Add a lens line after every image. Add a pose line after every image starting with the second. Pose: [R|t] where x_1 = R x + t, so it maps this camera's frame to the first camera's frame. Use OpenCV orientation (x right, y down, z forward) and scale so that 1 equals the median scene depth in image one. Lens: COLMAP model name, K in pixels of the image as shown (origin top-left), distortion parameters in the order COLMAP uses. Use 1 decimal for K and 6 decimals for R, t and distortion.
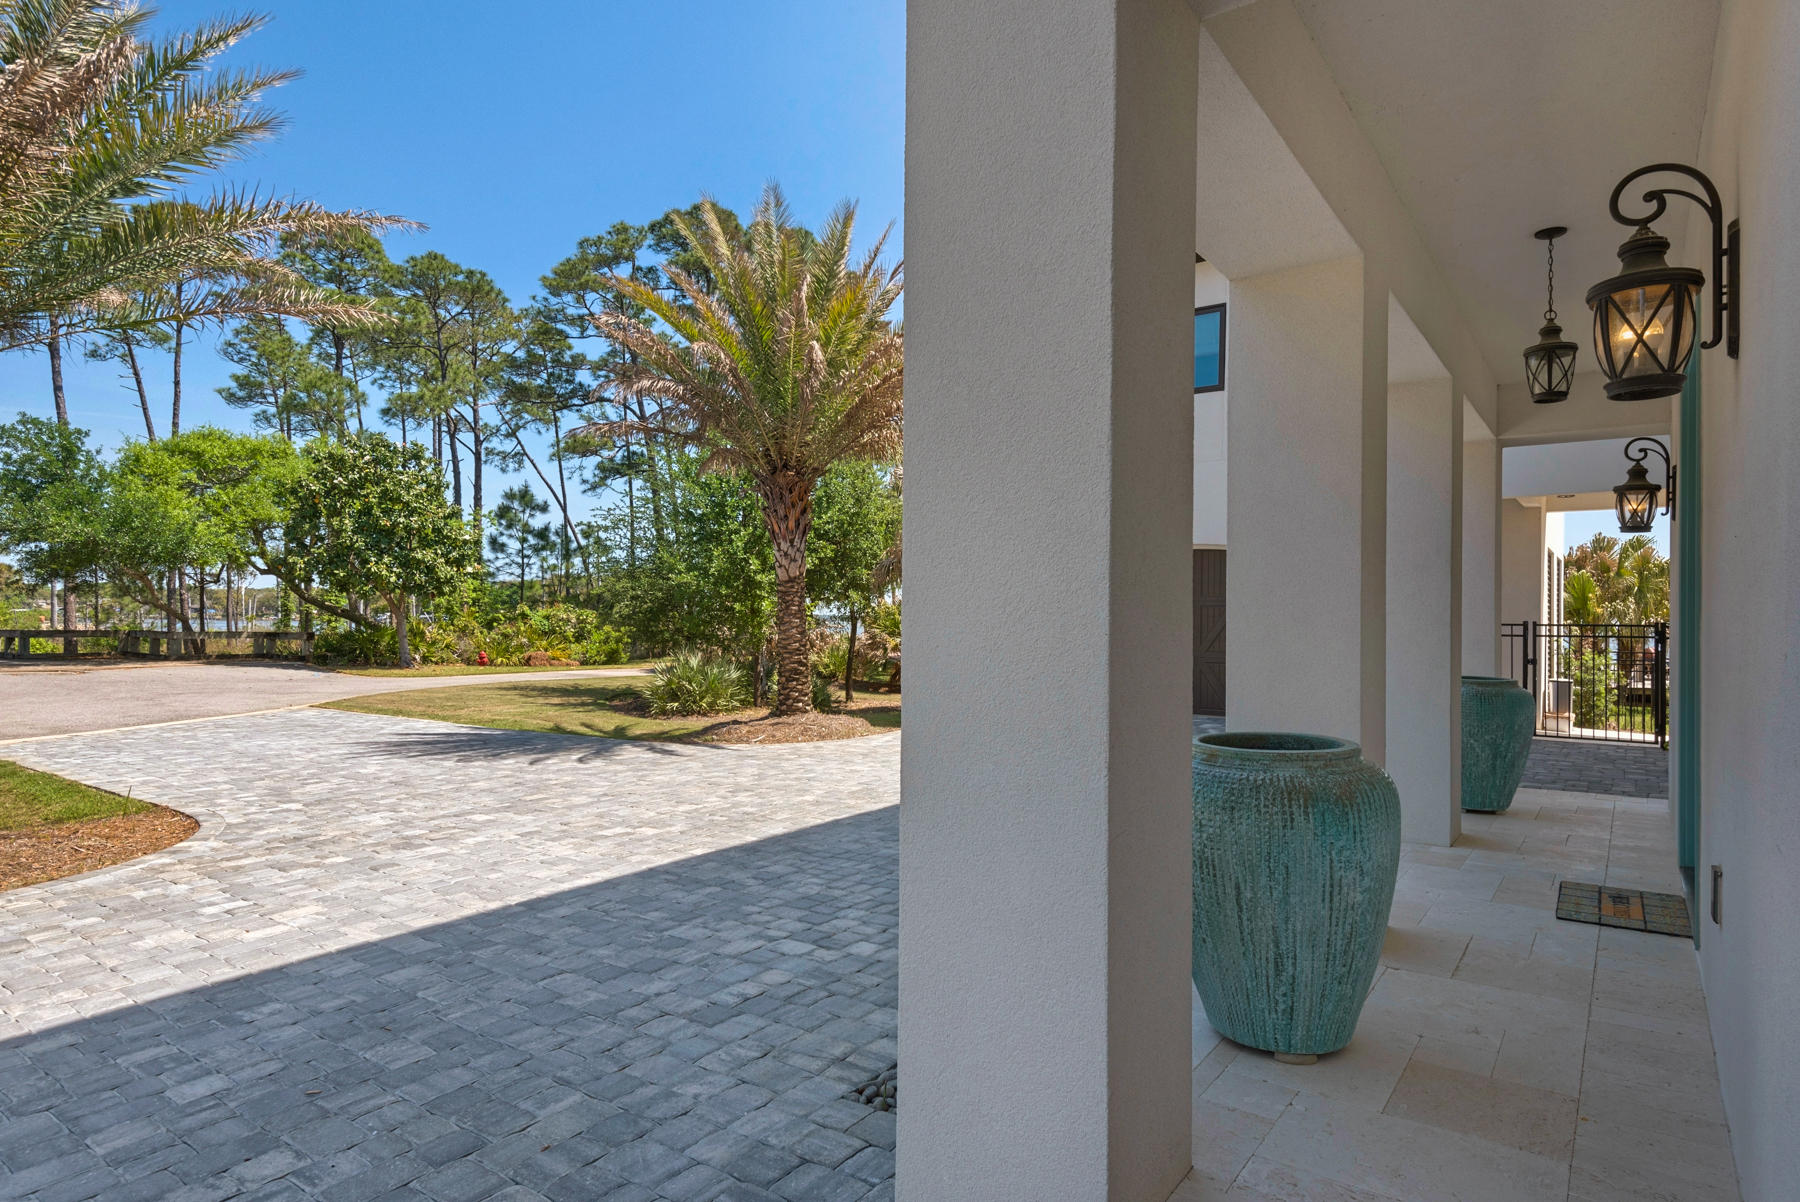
lens RADIAL K [[986.5, 0, 897.7], [0, 986.5, 623.8], [0, 0, 1]] dist [0.000538, -0.000088]
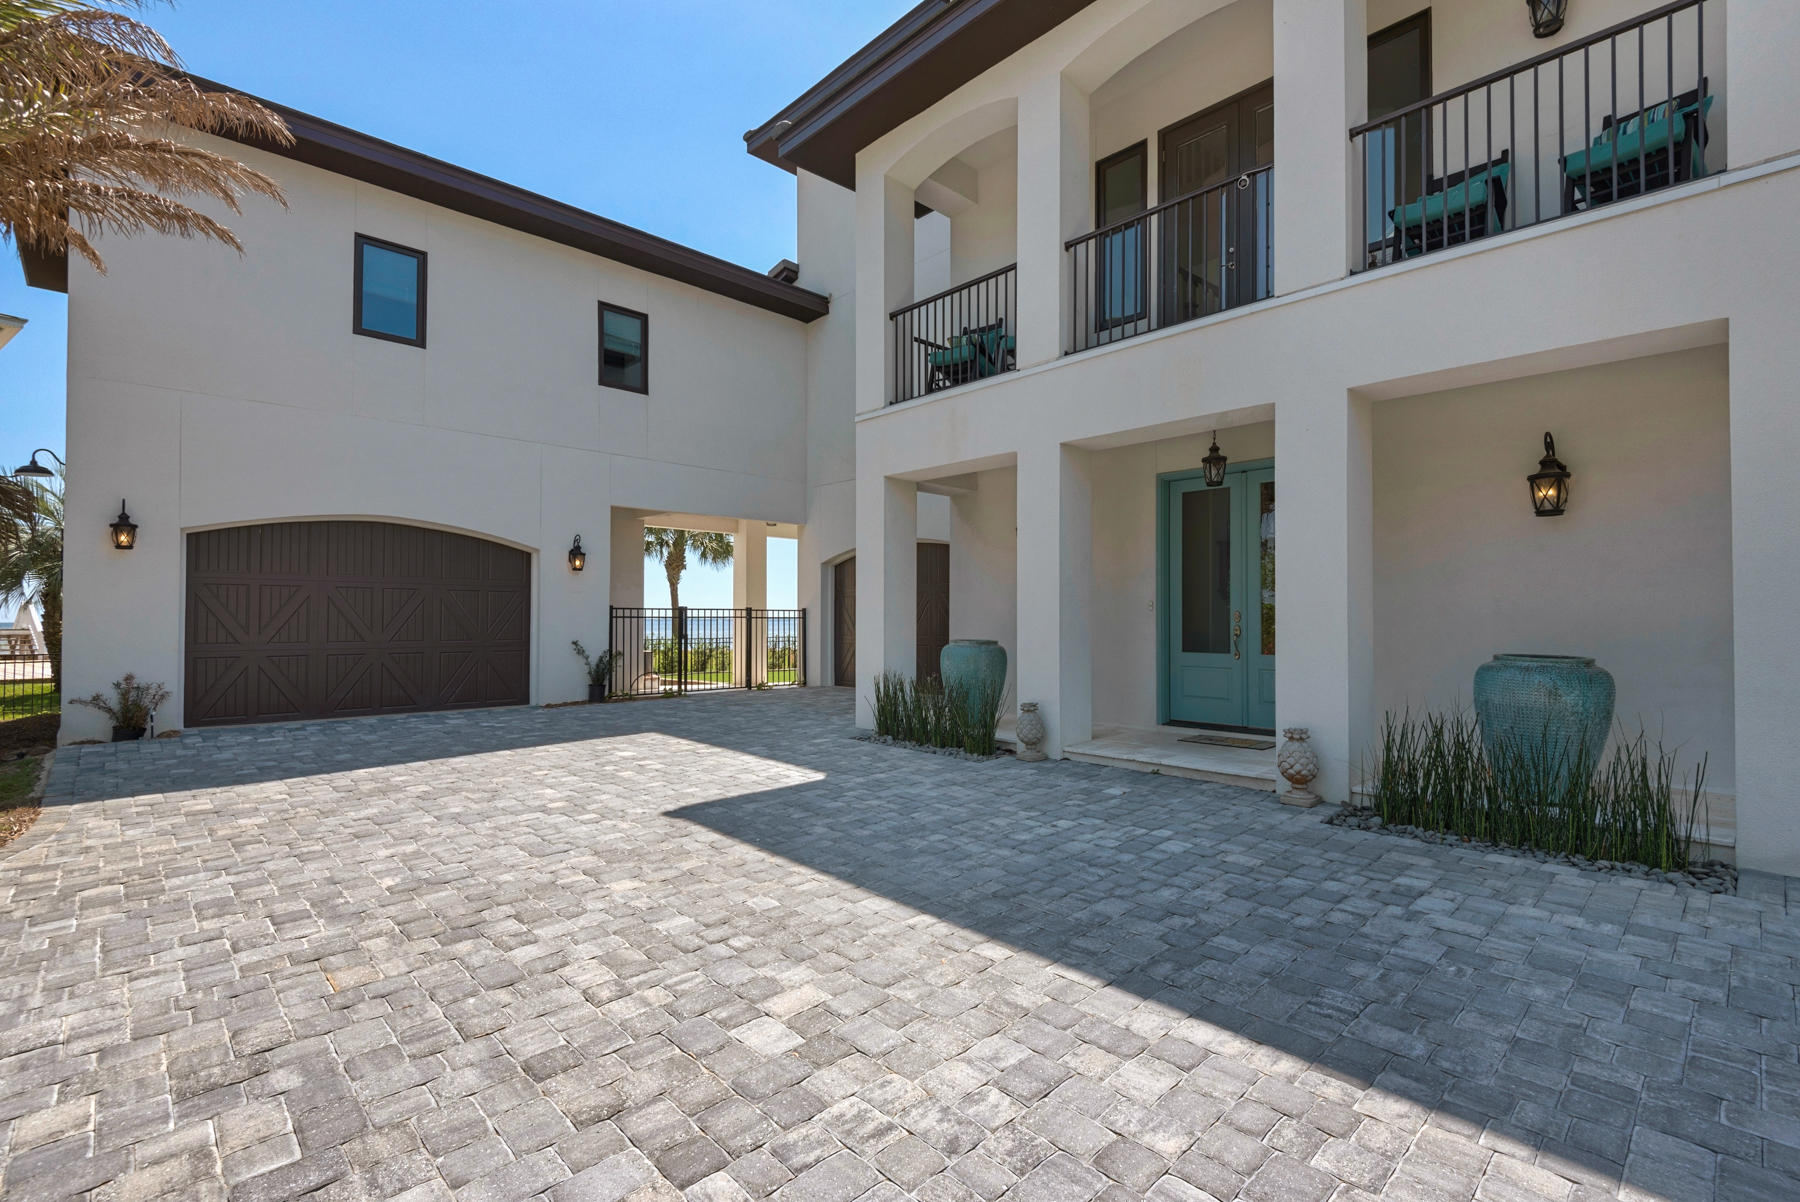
lens RADIAL K [[836.8, 0, 900.0], [0, 836.8, 601.0], [0, 0, 1]] dist [0.026930, -0.018392]
pose [[0.163887, 0.013464, 0.986387, -0.981696], [0.000954, 0.999904, -0.013807, 0.018241], [-0.986479, 0.003204, 0.163858, 1.281212]]
